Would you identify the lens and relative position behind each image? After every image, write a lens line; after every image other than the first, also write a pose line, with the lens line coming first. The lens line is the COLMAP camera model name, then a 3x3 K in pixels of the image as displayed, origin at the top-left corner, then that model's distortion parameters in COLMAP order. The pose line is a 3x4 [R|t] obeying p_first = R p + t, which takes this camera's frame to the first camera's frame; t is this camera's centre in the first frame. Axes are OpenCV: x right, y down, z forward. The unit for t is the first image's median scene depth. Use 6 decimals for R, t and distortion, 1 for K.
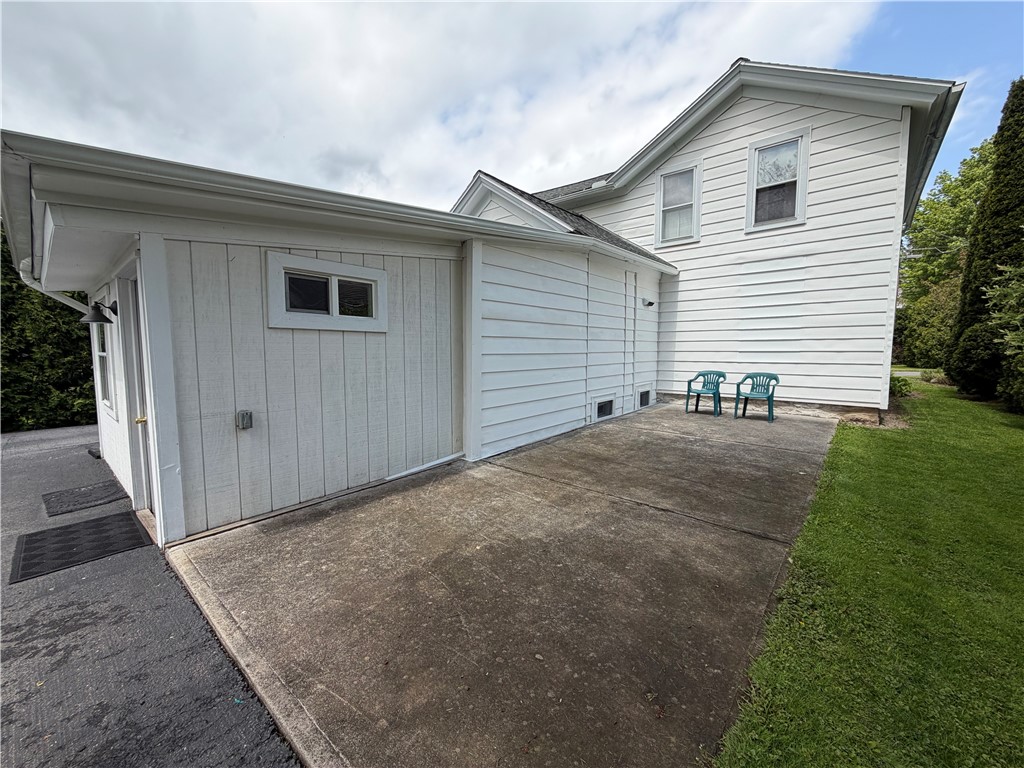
lens RADIAL K [[407.2, 0, 512.0], [0, 407.2, 384.0], [0, 0, 1]] dist [-0.000099, 0.000139]
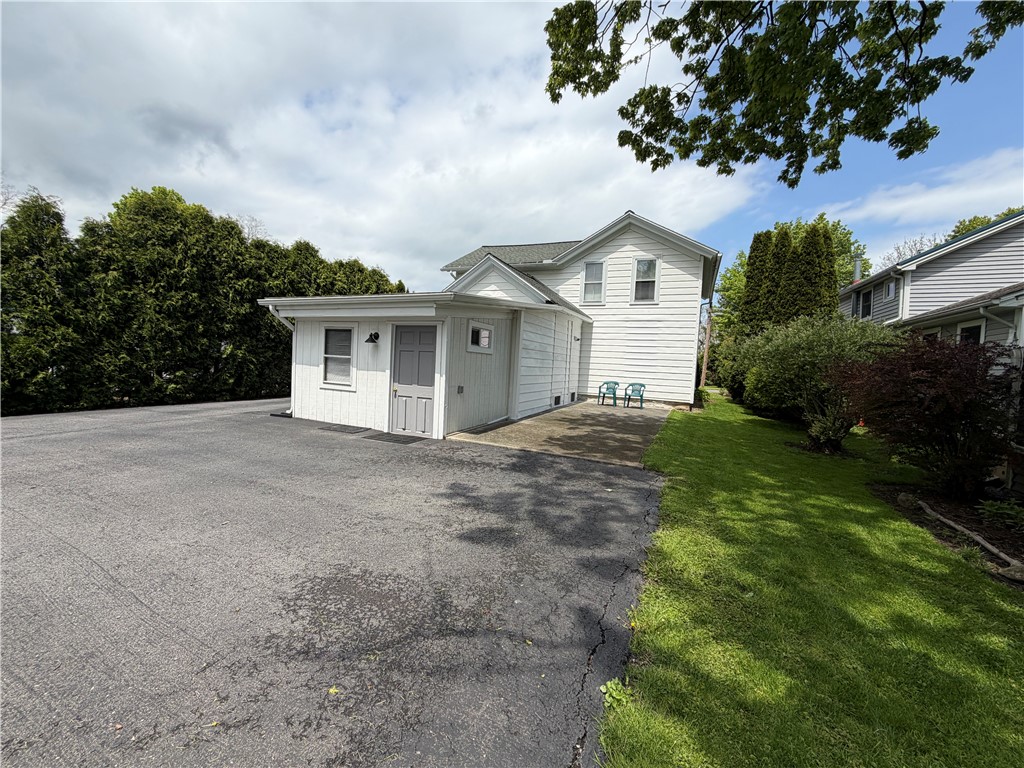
lens RADIAL K [[407.2, 0, 512.0], [0, 407.2, 384.0], [0, 0, 1]] dist [-0.000099, 0.000139]
pose [[0.957400, 0.037071, 0.286376, -0.427538], [-0.028353, 0.999001, -0.034530, 0.053247], [-0.287370, 0.024939, 0.957495, -0.561539]]
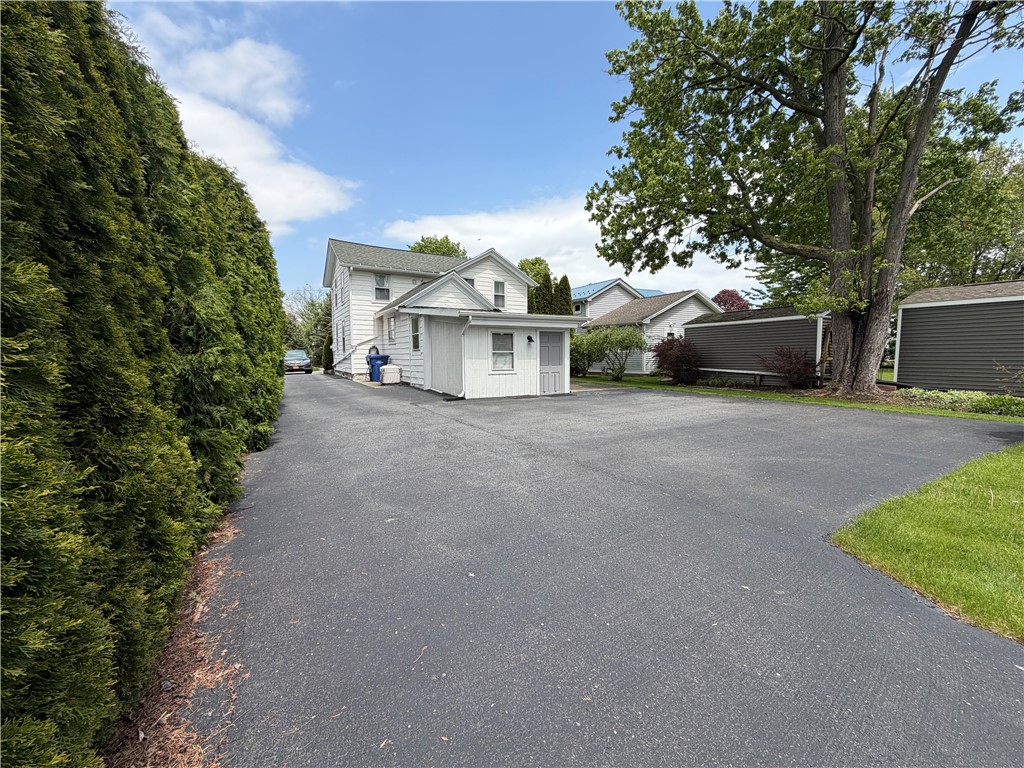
lens RADIAL K [[407.2, 0, 512.0], [0, 407.2, 384.0], [0, 0, 1]] dist [-0.000099, 0.000139]
pose [[0.323386, -0.065447, 0.944001, -2.012722], [0.085846, 0.995521, 0.039611, 0.024953], [-0.942365, 0.068229, 0.327555, 0.025682]]
